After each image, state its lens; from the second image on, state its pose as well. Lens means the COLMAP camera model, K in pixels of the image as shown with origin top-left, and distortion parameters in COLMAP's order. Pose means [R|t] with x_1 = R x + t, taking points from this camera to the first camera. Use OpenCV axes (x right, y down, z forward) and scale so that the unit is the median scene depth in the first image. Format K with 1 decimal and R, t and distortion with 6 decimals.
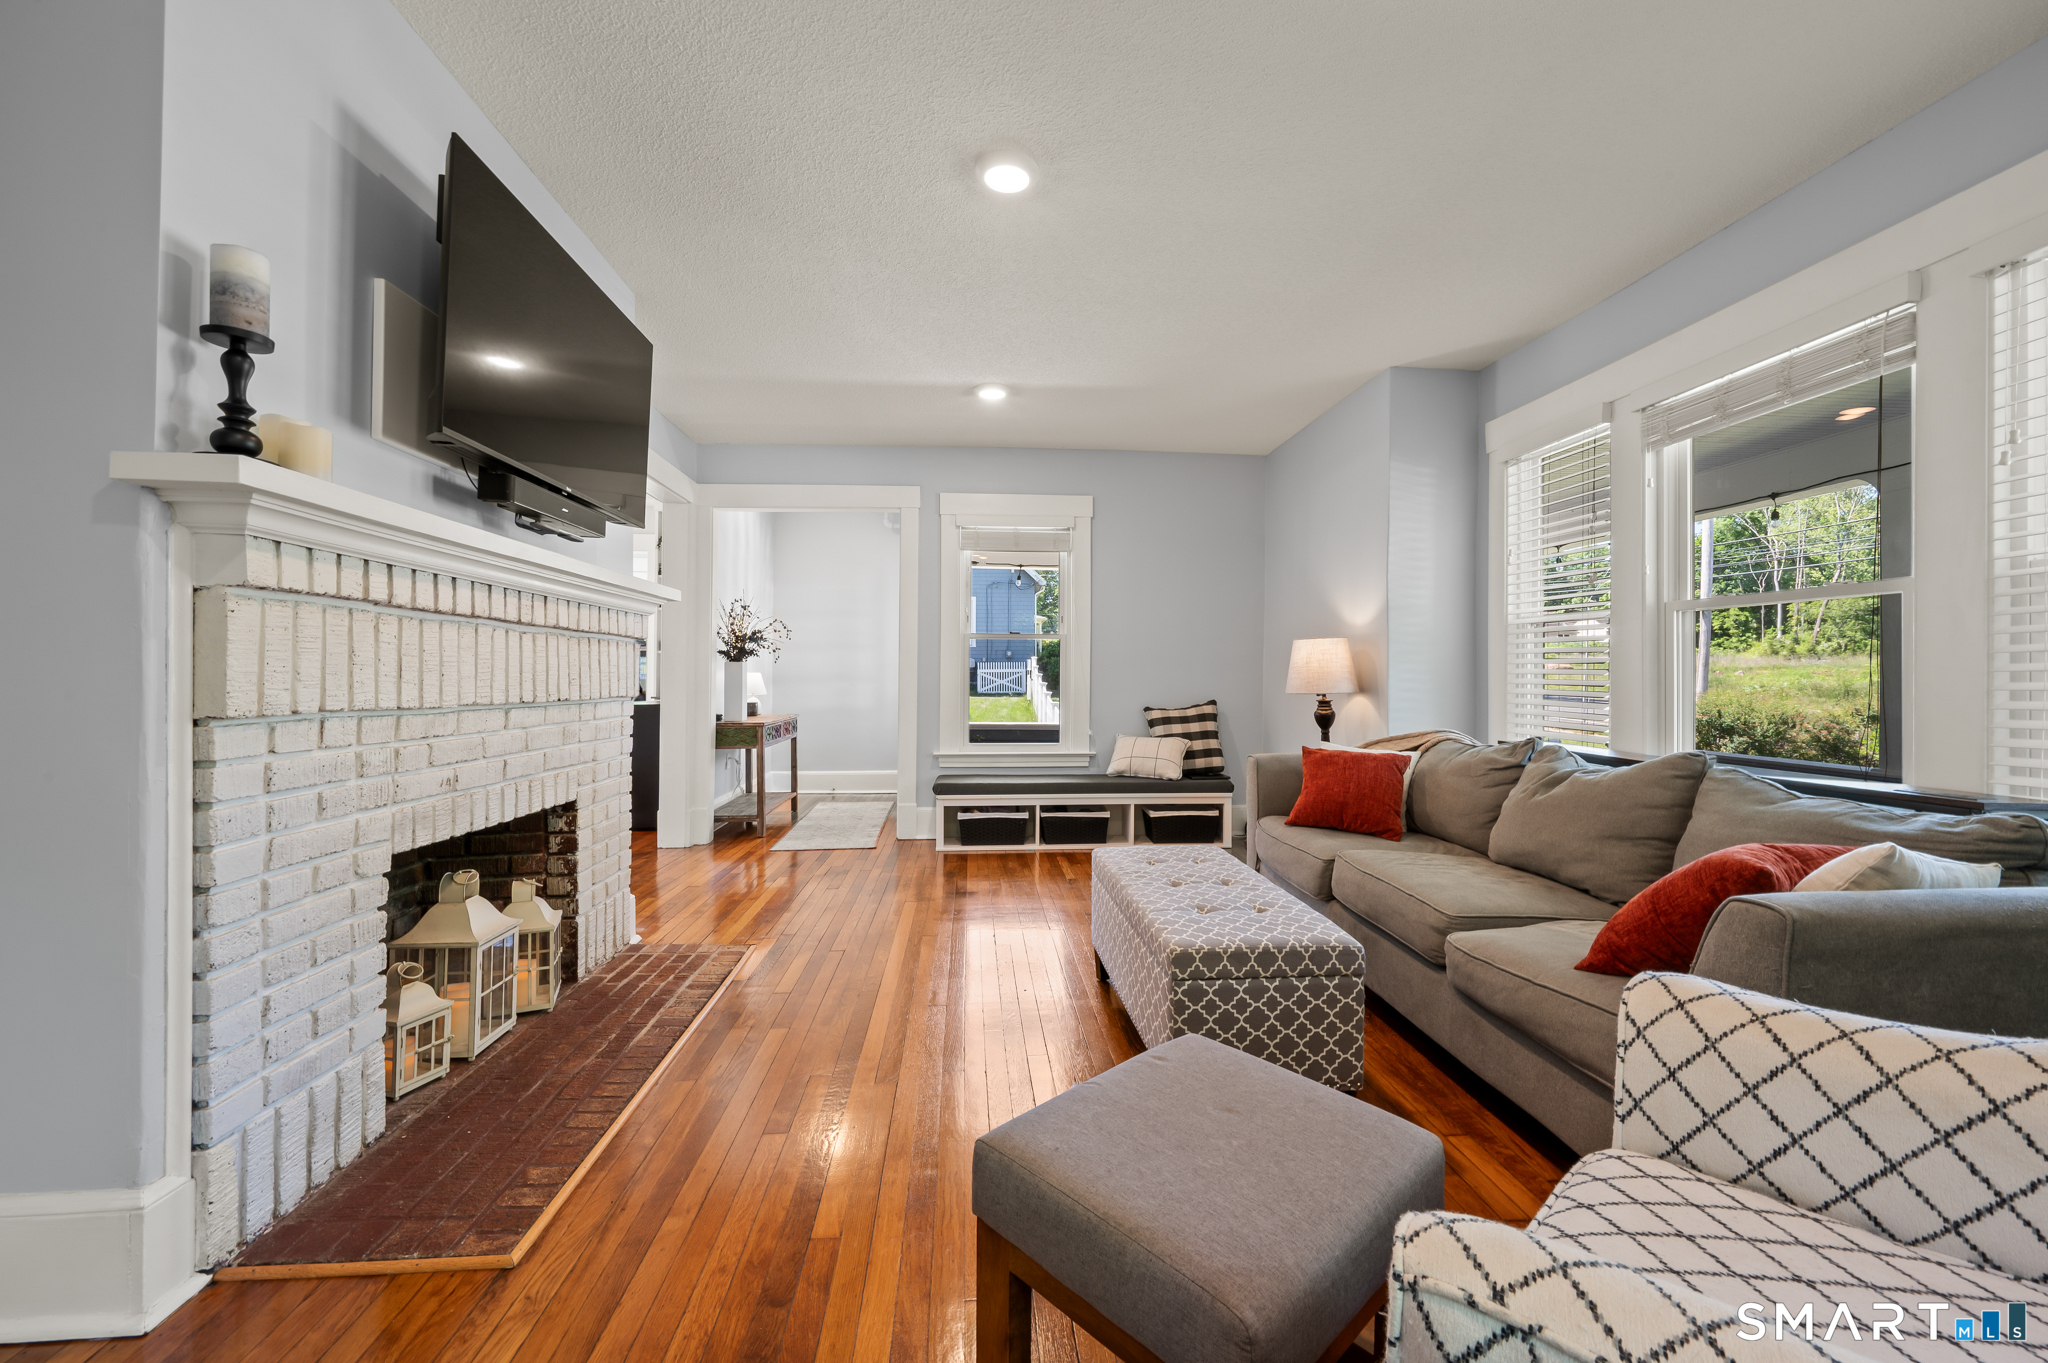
lens RADIAL K [[814.4, 0, 1027.7], [0, 814.4, 674.4], [0, 0, 1]] dist [0.002205, -0.000878]
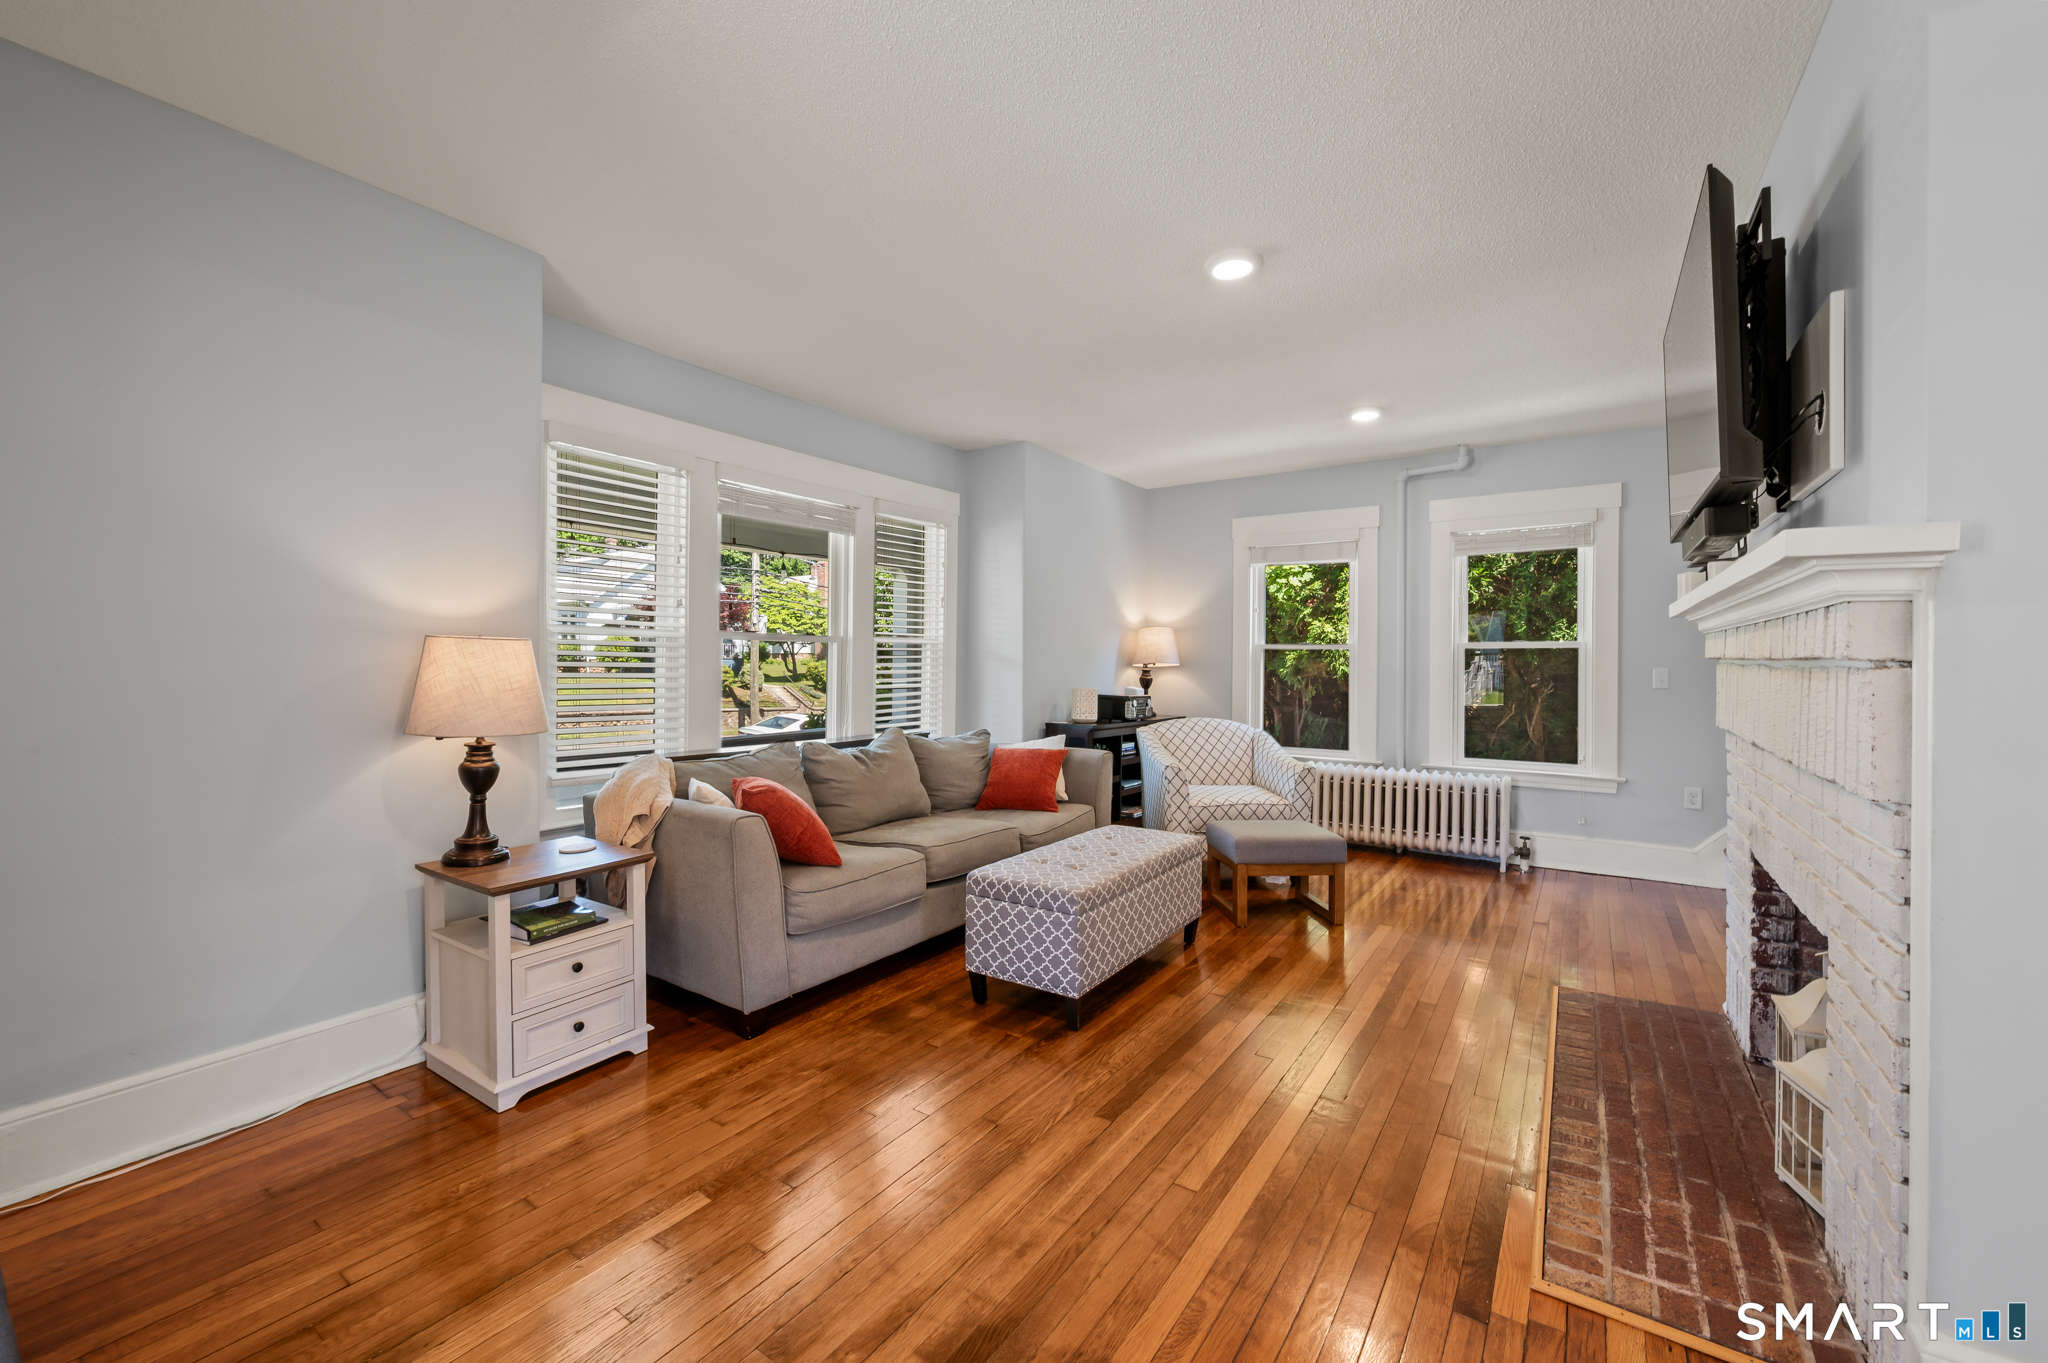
lens RADIAL K [[814.4, 0, 1013.3], [0, 814.4, 682.6], [0, 0, 1]] dist [0.002205, -0.000878]
pose [[-0.767994, -0.017367, 0.640221, -0.357591], [-0.009475, 0.999831, 0.015756, -0.032146], [-0.640387, 0.006034, -0.768029, 1.402505]]
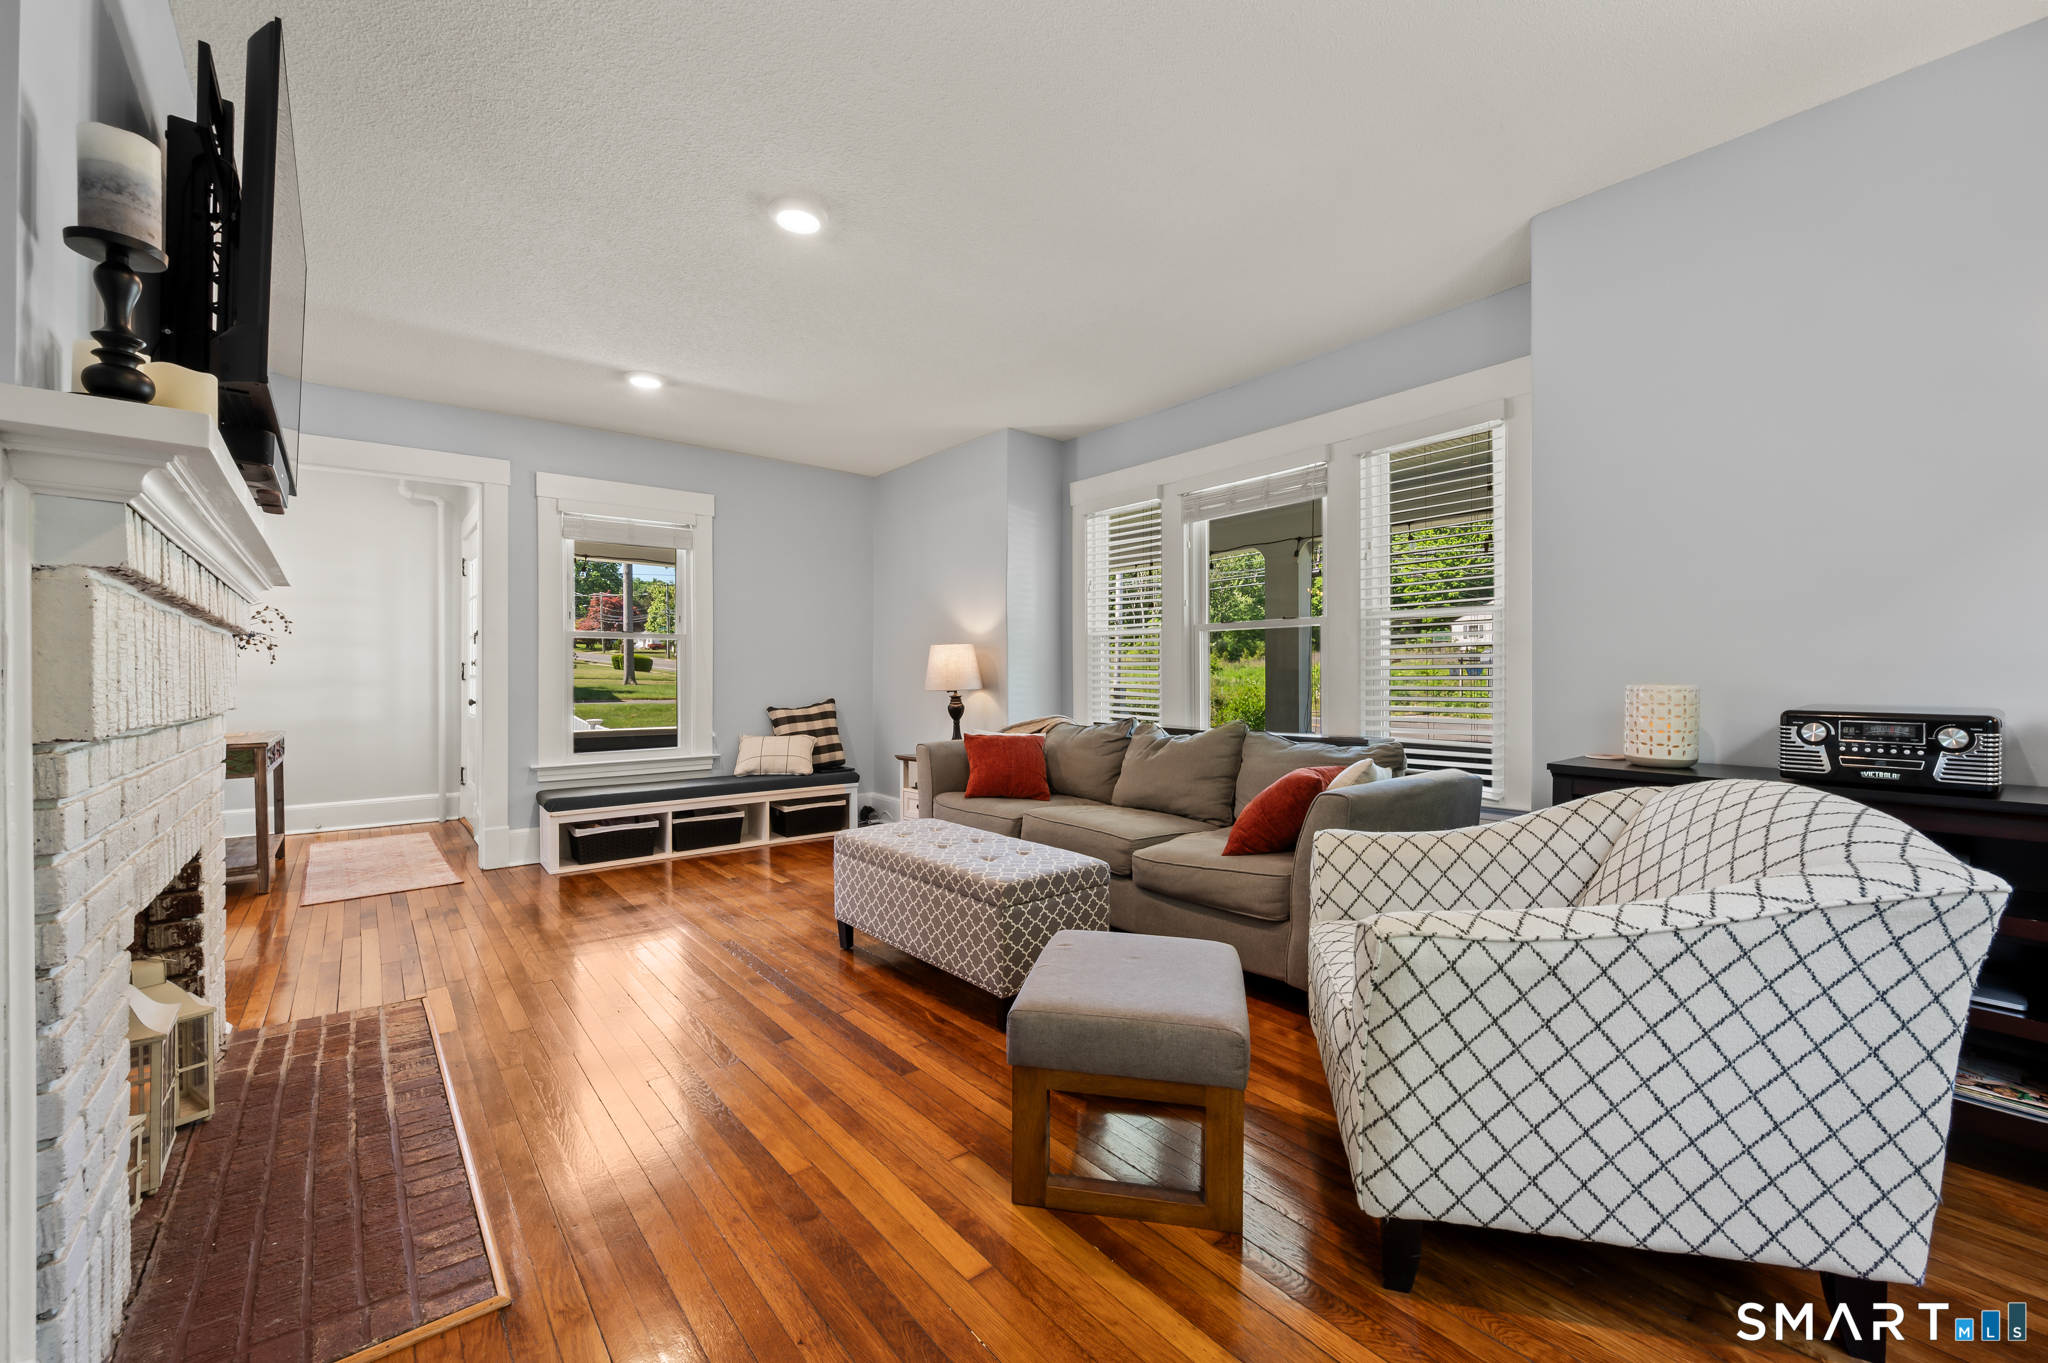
lens RADIAL K [[814.4, 0, 1033.2], [0, 814.4, 676.9], [0, 0, 1]] dist [0.002205, -0.000878]
pose [[0.819368, -0.008513, 0.573205, -0.267802], [0.006792, 0.999964, 0.005142, -0.001549], [-0.573228, -0.000320, 0.819396, -0.051353]]
